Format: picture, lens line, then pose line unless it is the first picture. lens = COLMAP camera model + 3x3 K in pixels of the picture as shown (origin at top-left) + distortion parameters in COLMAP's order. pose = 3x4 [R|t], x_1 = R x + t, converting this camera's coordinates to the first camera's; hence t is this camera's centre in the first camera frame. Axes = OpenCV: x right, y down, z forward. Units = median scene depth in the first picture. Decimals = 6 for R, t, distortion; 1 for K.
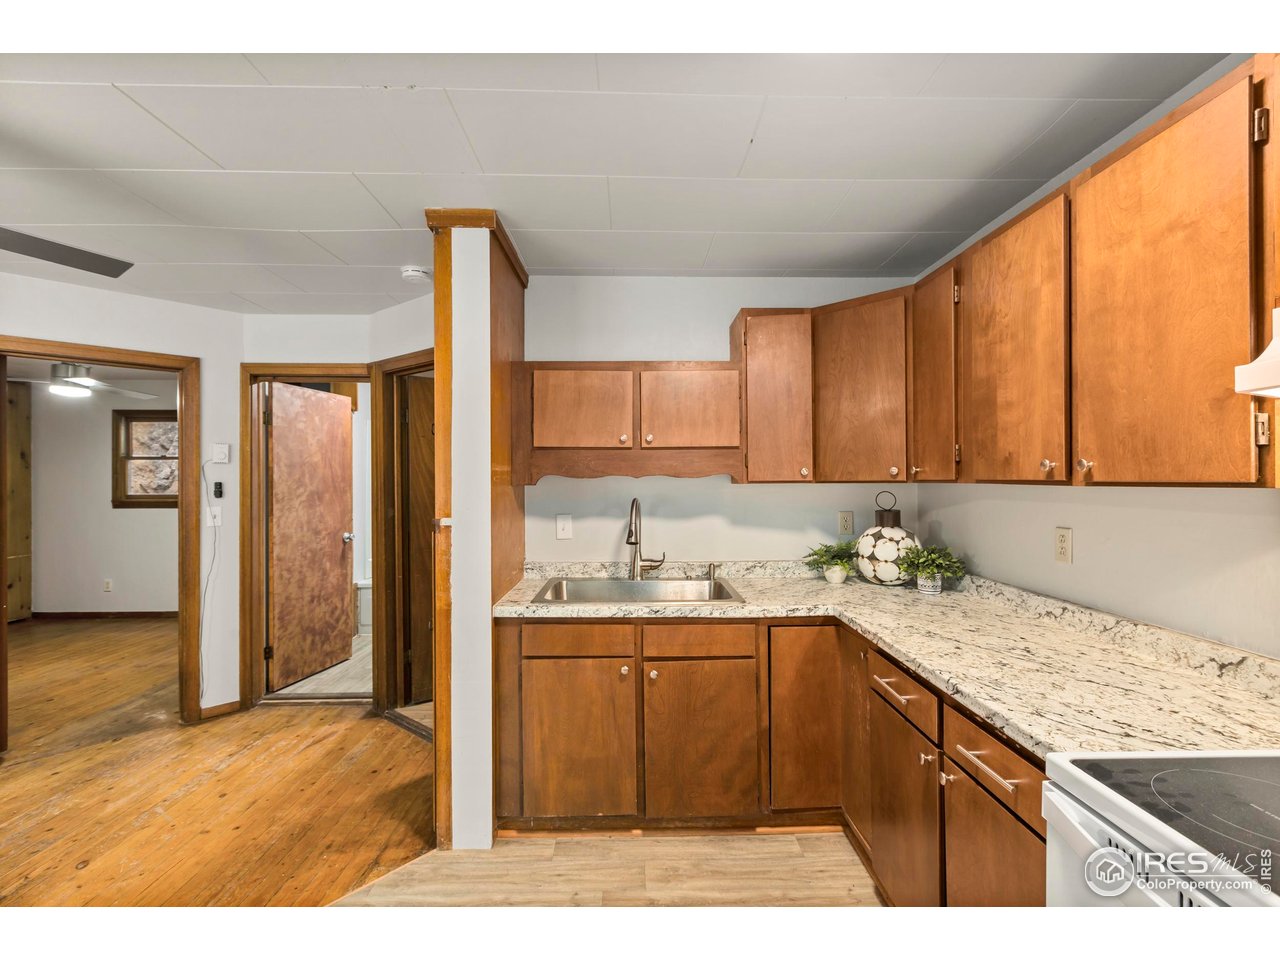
lens RADIAL K [[578.7, 0, 640.0], [0, 578.7, 480.0], [0, 0, 1]] dist [0.001126, -0.000176]
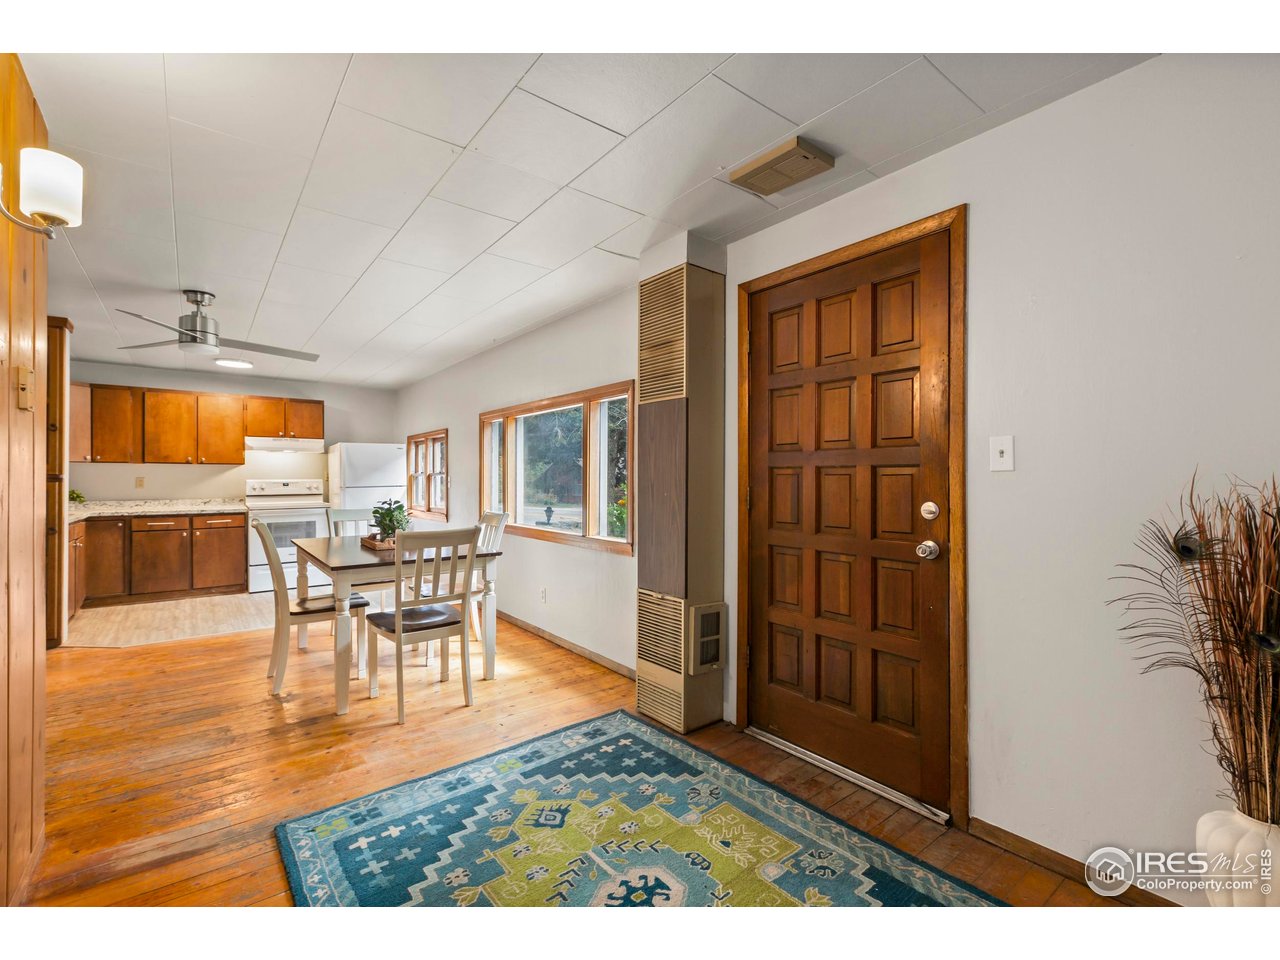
lens RADIAL K [[565.2, 0, 643.5], [0, 565.2, 478.3], [0, 0, 1]] dist [-0.000669, -0.000771]
pose [[-0.600608, 0.004476, 0.799531, -3.305056], [0.005519, 0.999984, -0.001452, 0.101087], [-0.799525, 0.003541, -0.600622, 0.623417]]
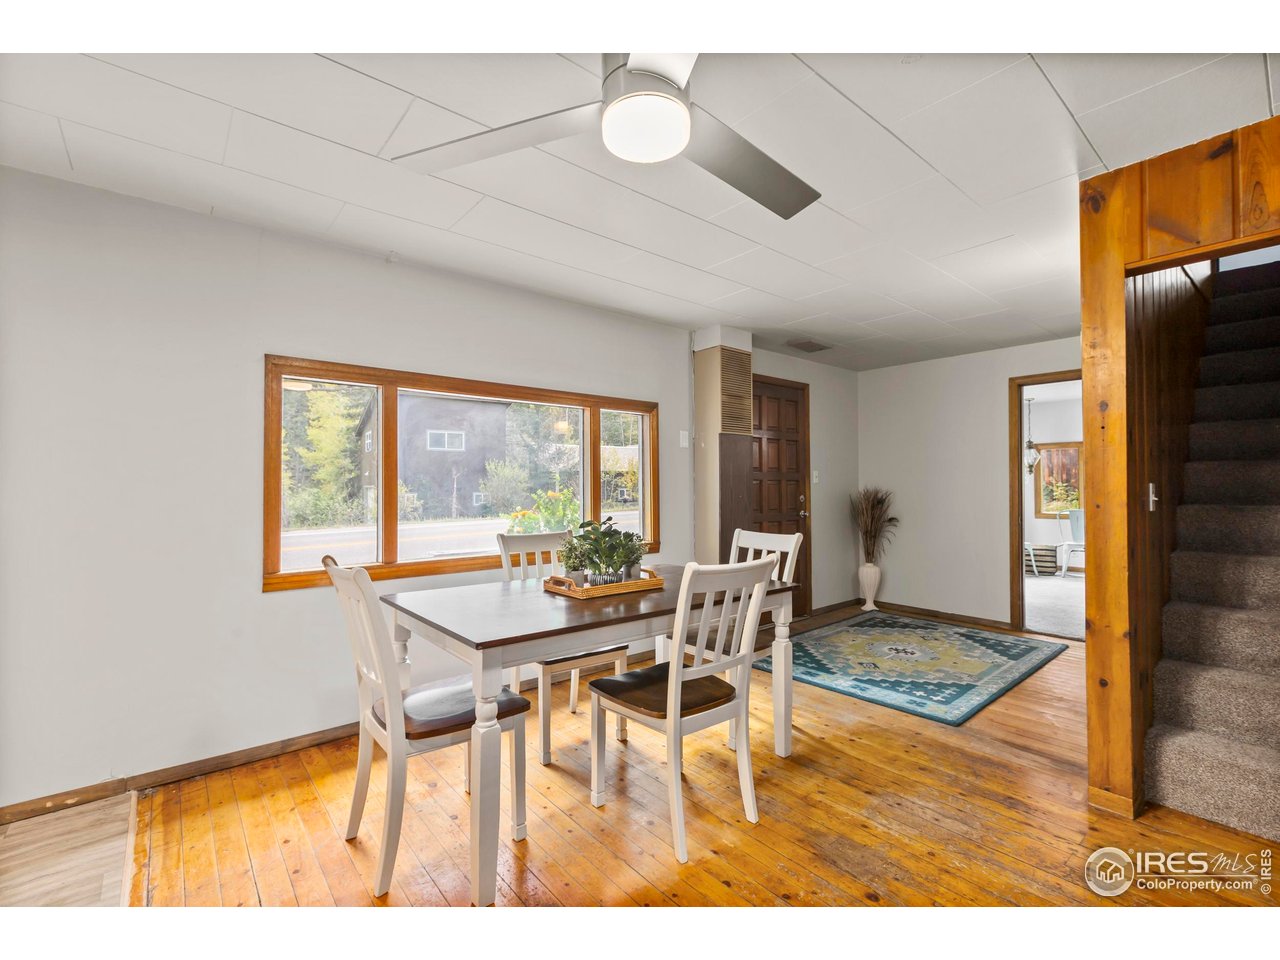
lens RADIAL K [[578.7, 0, 640.0], [0, 578.7, 480.0], [0, 0, 1]] dist [0.001126, -0.000176]
pose [[-0.779558, 0.000591, -0.626329, -0.581285], [0.006534, 0.999953, -0.007188, 0.091880], [0.626296, -0.009696, -0.779525, 1.192793]]
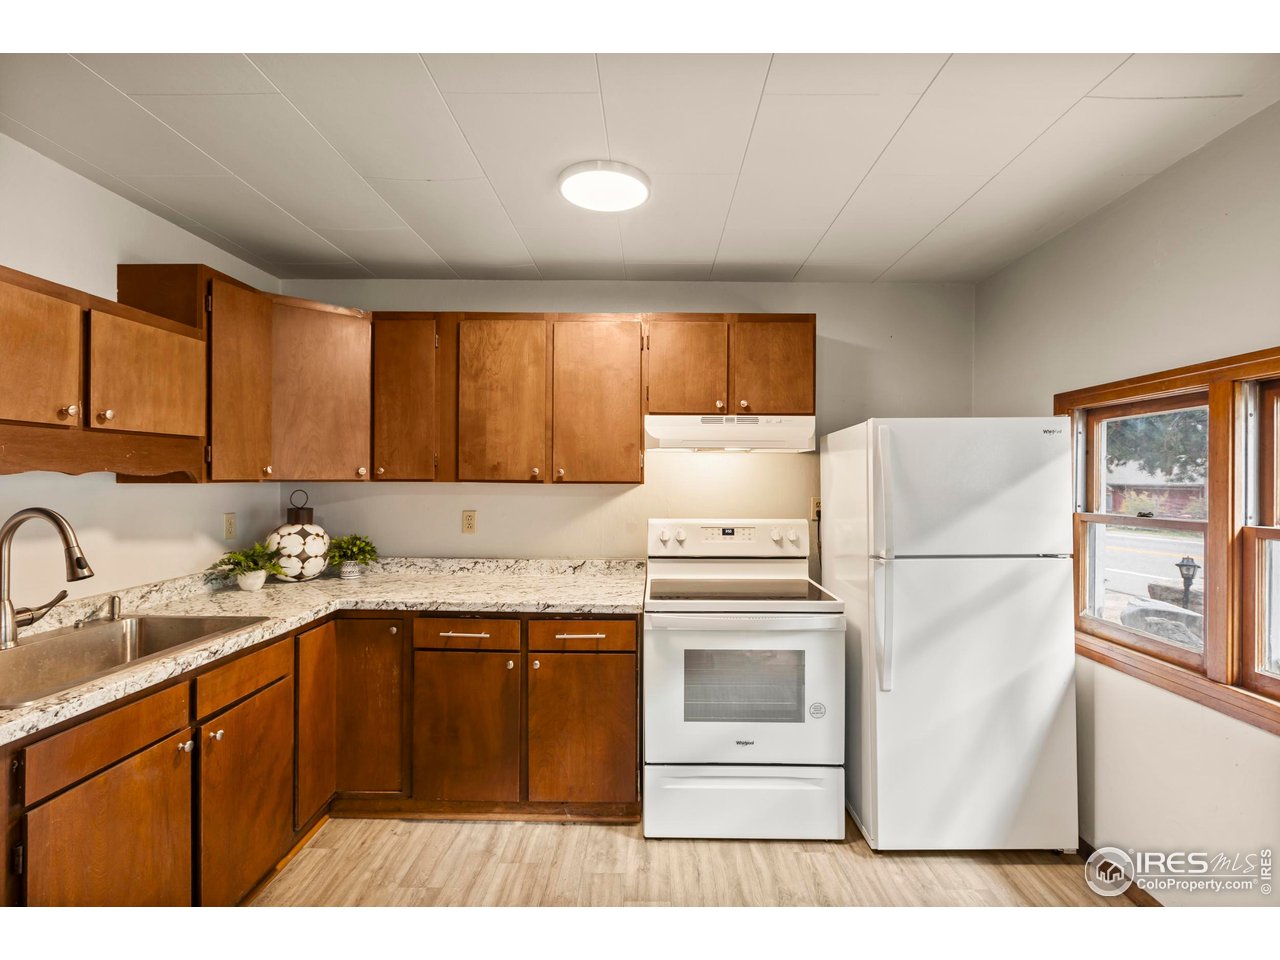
lens RADIAL K [[599.0, 0, 651.2], [0, 599.0, 479.5], [0, 0, 1]] dist [-0.002812, -0.000129]
pose [[0.031564, 0.003529, 0.999495, -0.809148], [-0.004053, 0.999986, -0.003403, 0.002067], [-0.999494, -0.003944, 0.031578, 0.448358]]
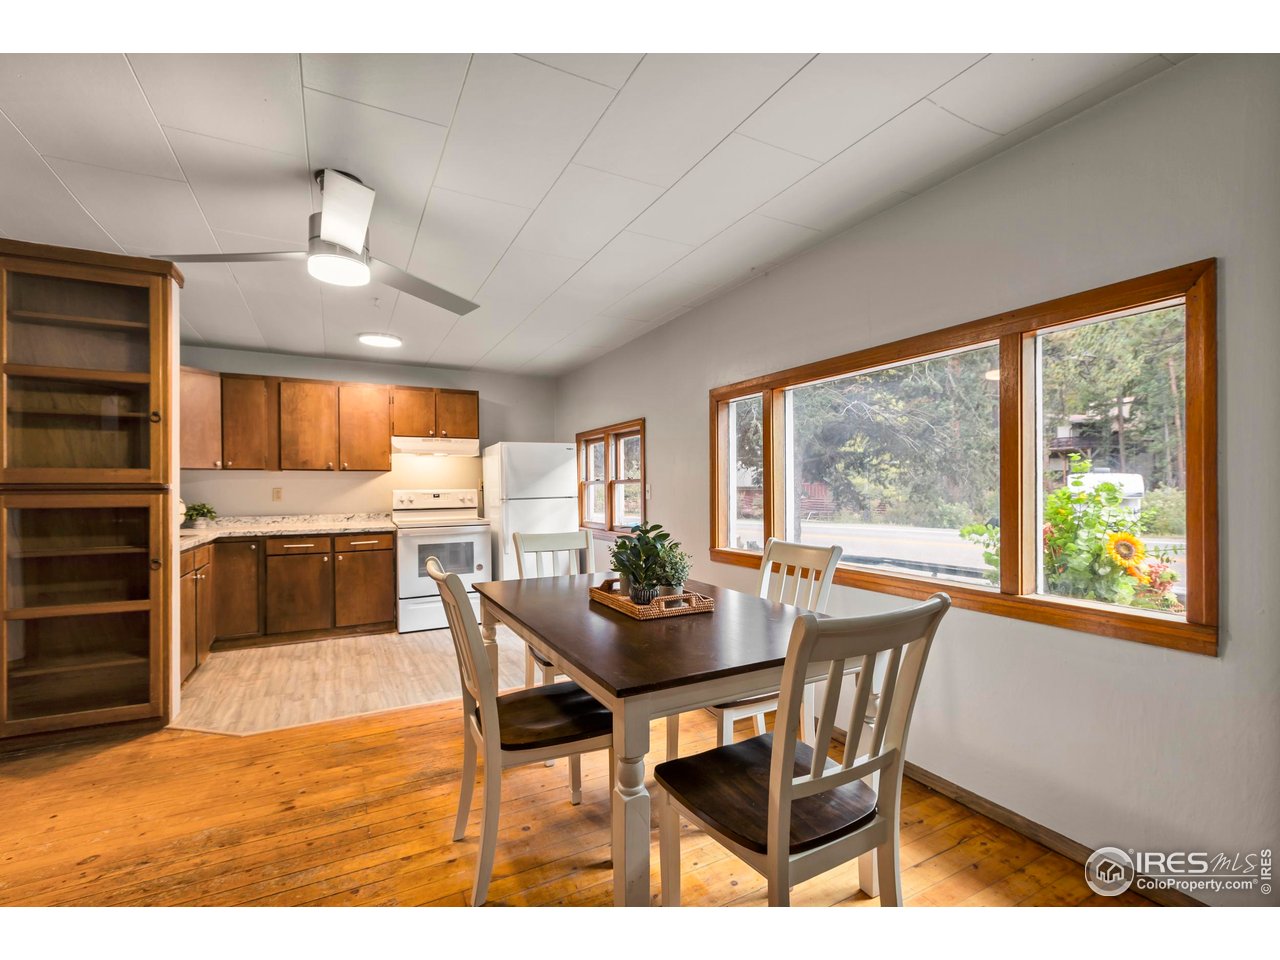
lens RADIAL K [[566.8, 0, 642.7], [0, 566.8, 488.7], [0, 0, 1]] dist [0.002704, 0.000752]
pose [[-0.449836, 0.005797, 0.893092, -2.240646], [0.012630, 0.999920, -0.000129, 0.101035], [-0.893022, 0.011222, -0.449873, 0.648744]]
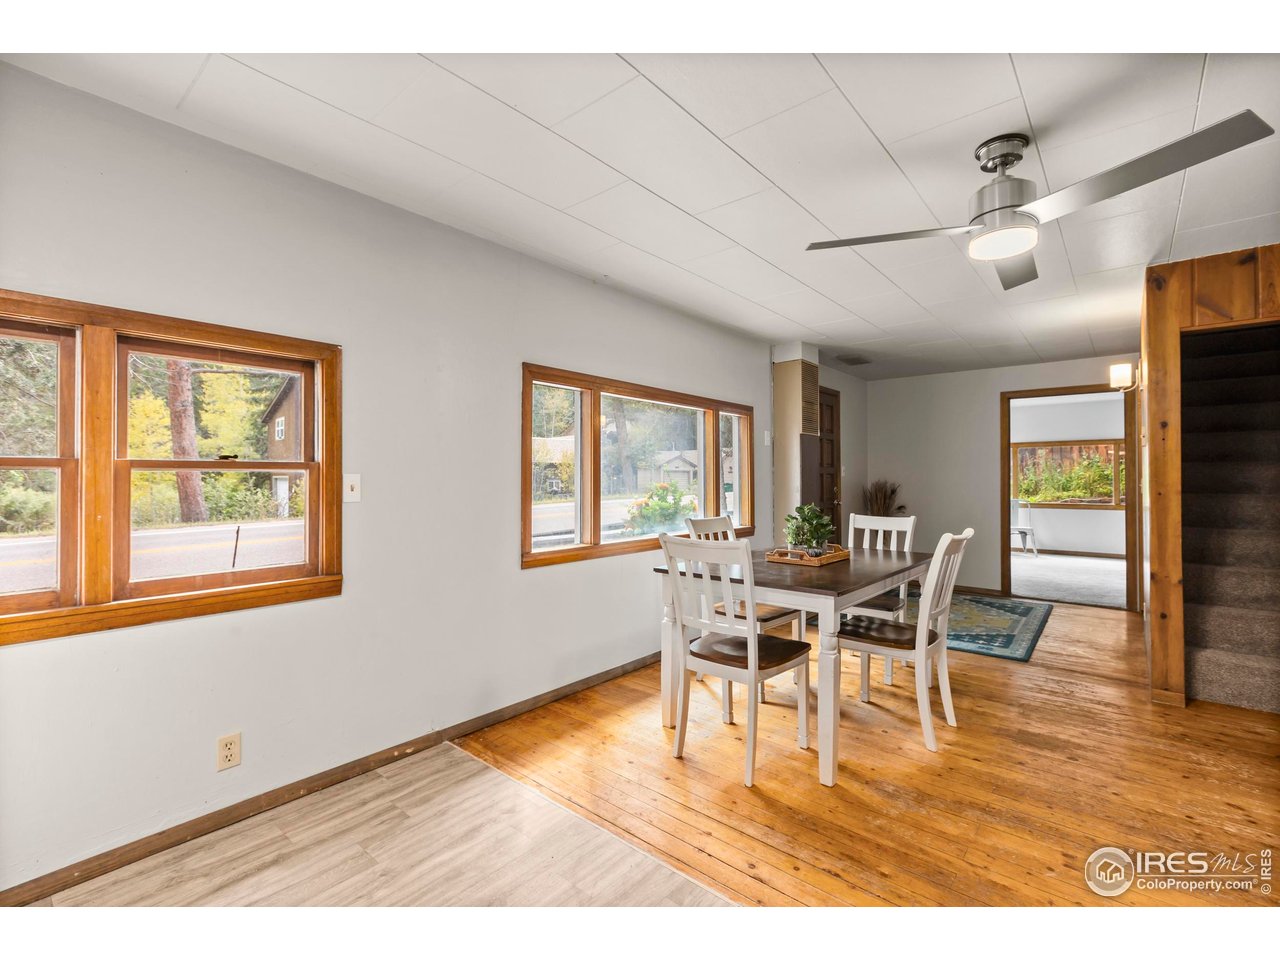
lens RADIAL K [[579.8, 0, 641.3], [0, 579.8, 471.4], [0, 0, 1]] dist [0.000776, 0.000010]
pose [[-0.665583, -0.004568, -0.746310, 0.178817], [0.001553, 0.999971, -0.007506, 0.087577], [0.746323, -0.006155, -0.665556, 0.879691]]
